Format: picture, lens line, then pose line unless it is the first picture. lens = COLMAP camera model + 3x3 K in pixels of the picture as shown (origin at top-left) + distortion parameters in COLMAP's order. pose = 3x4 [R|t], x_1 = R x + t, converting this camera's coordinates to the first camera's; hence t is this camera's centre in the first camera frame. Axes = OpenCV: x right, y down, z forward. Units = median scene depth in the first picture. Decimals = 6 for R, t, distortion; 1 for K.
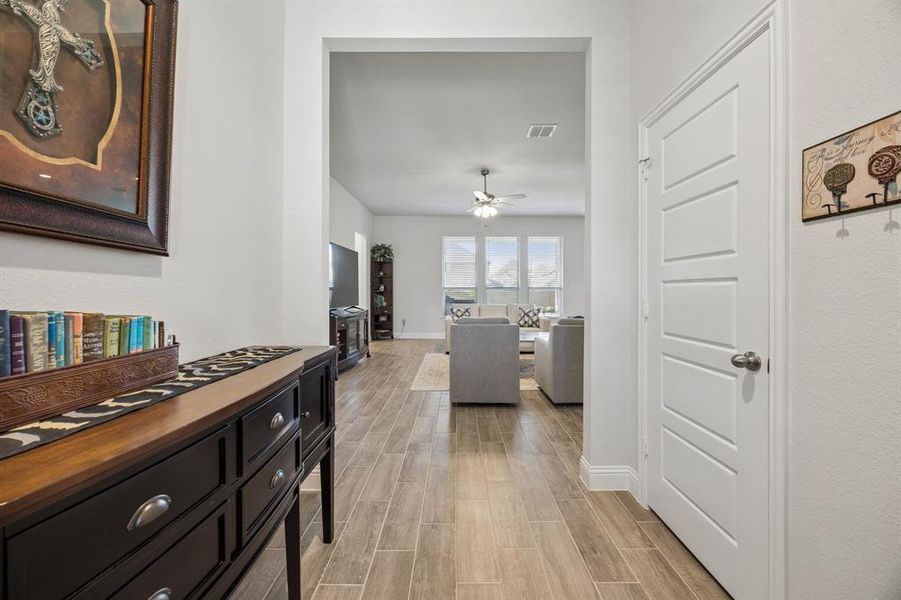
lens RADIAL K [[345.2, 0, 450.5], [0, 345.2, 300.0], [0, 0, 1]] dist [-0.000577, 0.000071]
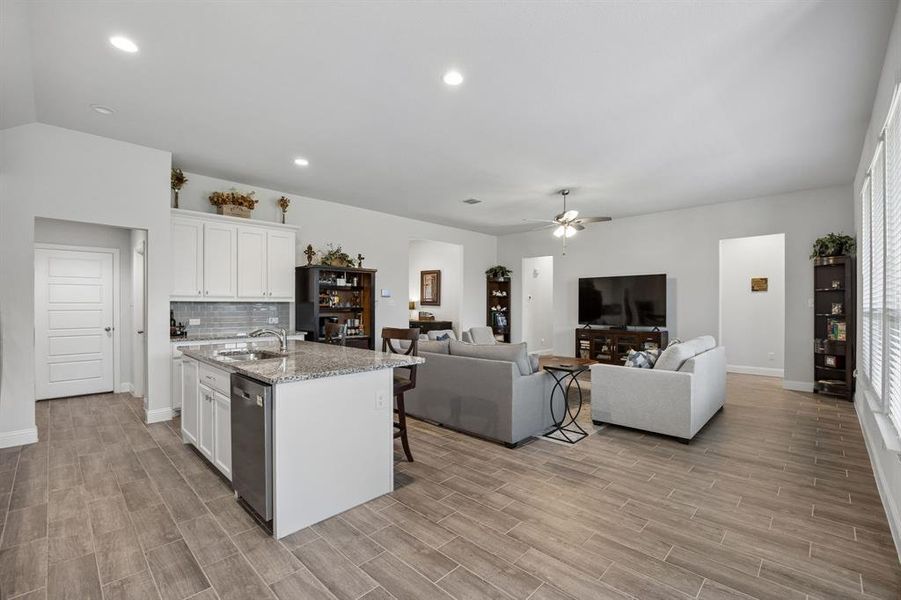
lens RADIAL K [[393.9, 0, 455.6], [0, 393.9, 306.5], [0, 0, 1]] dist [-0.002902, -0.000555]
pose [[-0.682488, 0.004130, -0.730885, 0.731153], [-0.015950, 0.999662, 0.020543, -0.042972], [0.730723, 0.025678, -0.682191, 0.993913]]
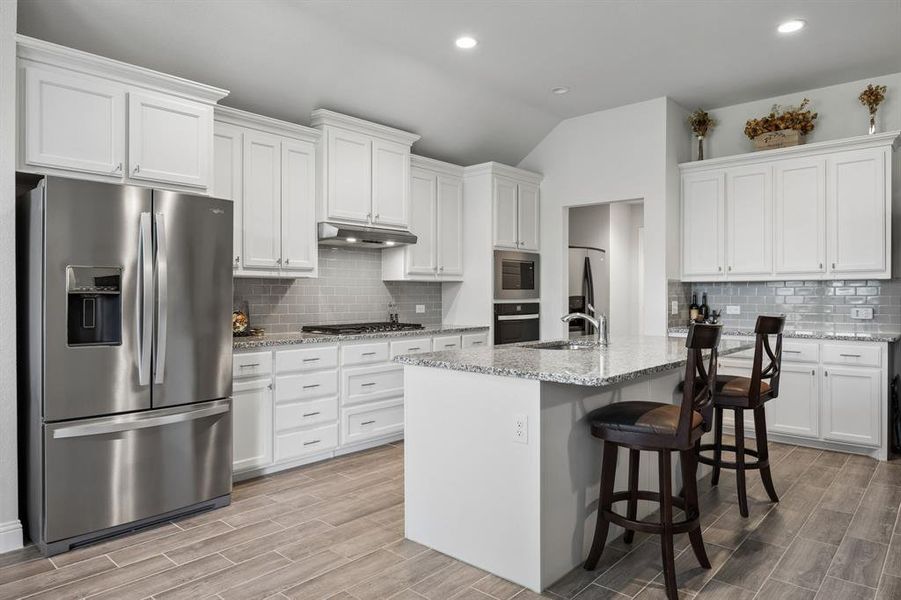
lens RADIAL K [[563.6, 0, 450.5], [0, 563.6, 300.0], [0, 0, 1]] dist [-0.010884, -0.000607]
pose [[-0.754825, -0.004913, 0.655908, 0.373338], [0.014637, 0.999597, 0.024331, -0.030885], [-0.655763, 0.027967, -0.754449, 0.965344]]
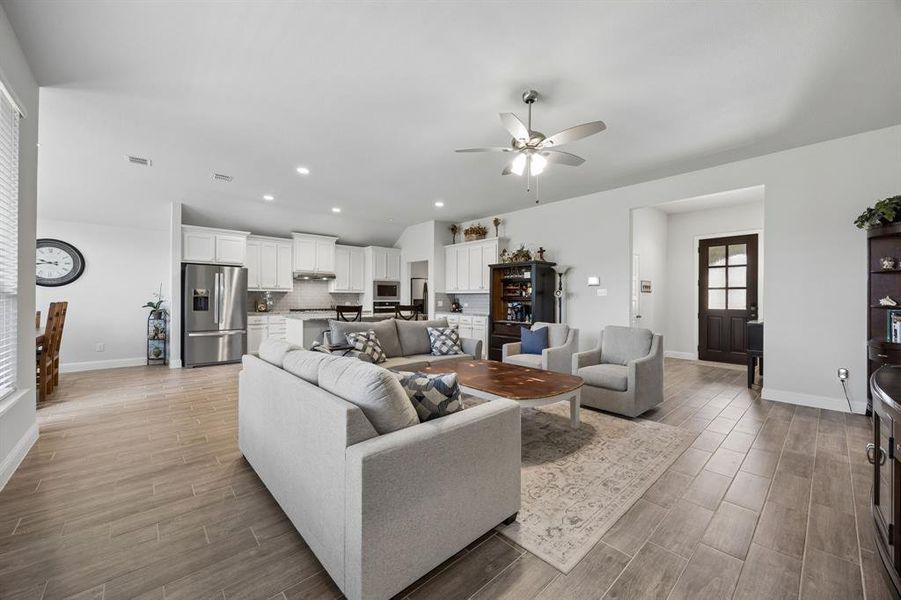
lens RADIAL K [[345.2, 0, 450.5], [0, 345.2, 300.0], [0, 0, 1]] dist [-0.000577, 0.000071]
pose [[-0.676144, -0.005154, 0.736751, -0.147994], [0.009409, 0.999834, 0.015629, -0.028648], [-0.736709, 0.017499, -0.675983, 0.957491]]
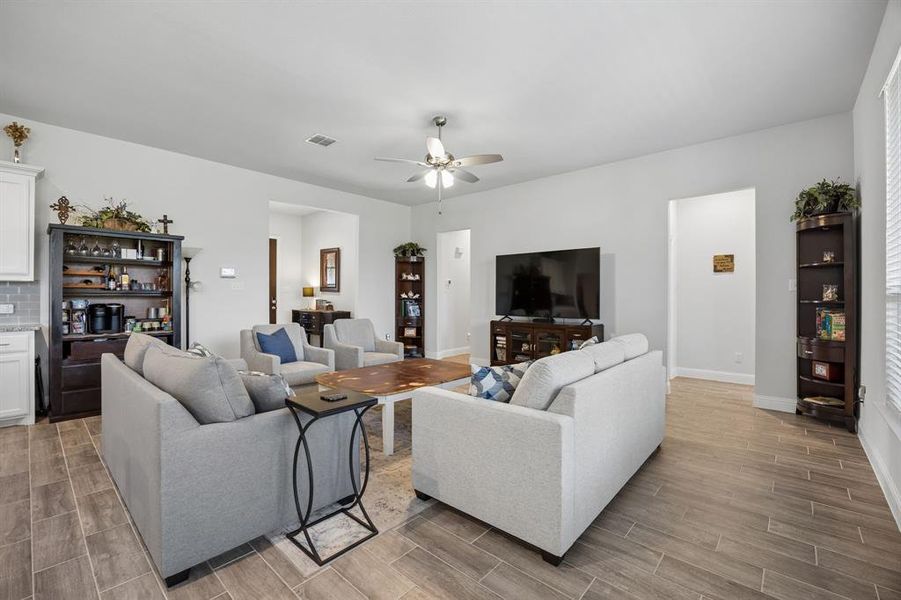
lens RADIAL K [[387.3, 0, 451.1], [0, 387.3, 296.1], [0, 0, 1]] dist [-0.010135, 0.000390]
pose [[-0.662599, -0.000026, -0.748974, 0.419502], [-0.019016, 0.999678, 0.016788, -0.031107], [0.748733, 0.025366, -0.662387, 0.978018]]
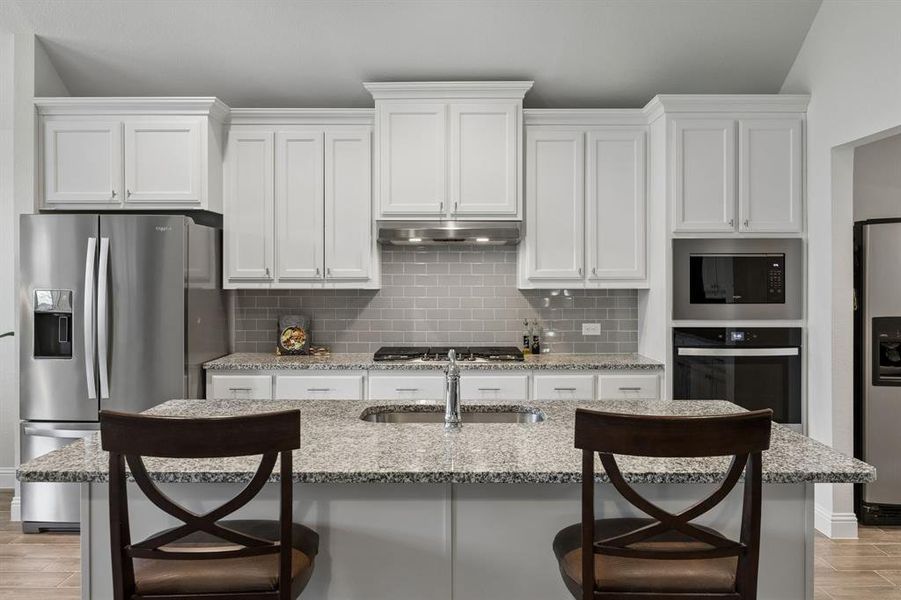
lens RADIAL K [[733.1, 0, 453.4], [0, 733.1, 281.7], [0, 0, 1]] dist [-0.004293, -0.000602]
pose [[-0.022281, -0.000388, 0.999752, 0.251751], [0.019613, 0.999807, 0.000825, -0.045799], [-0.999559, 0.019627, -0.022269, 0.595364]]
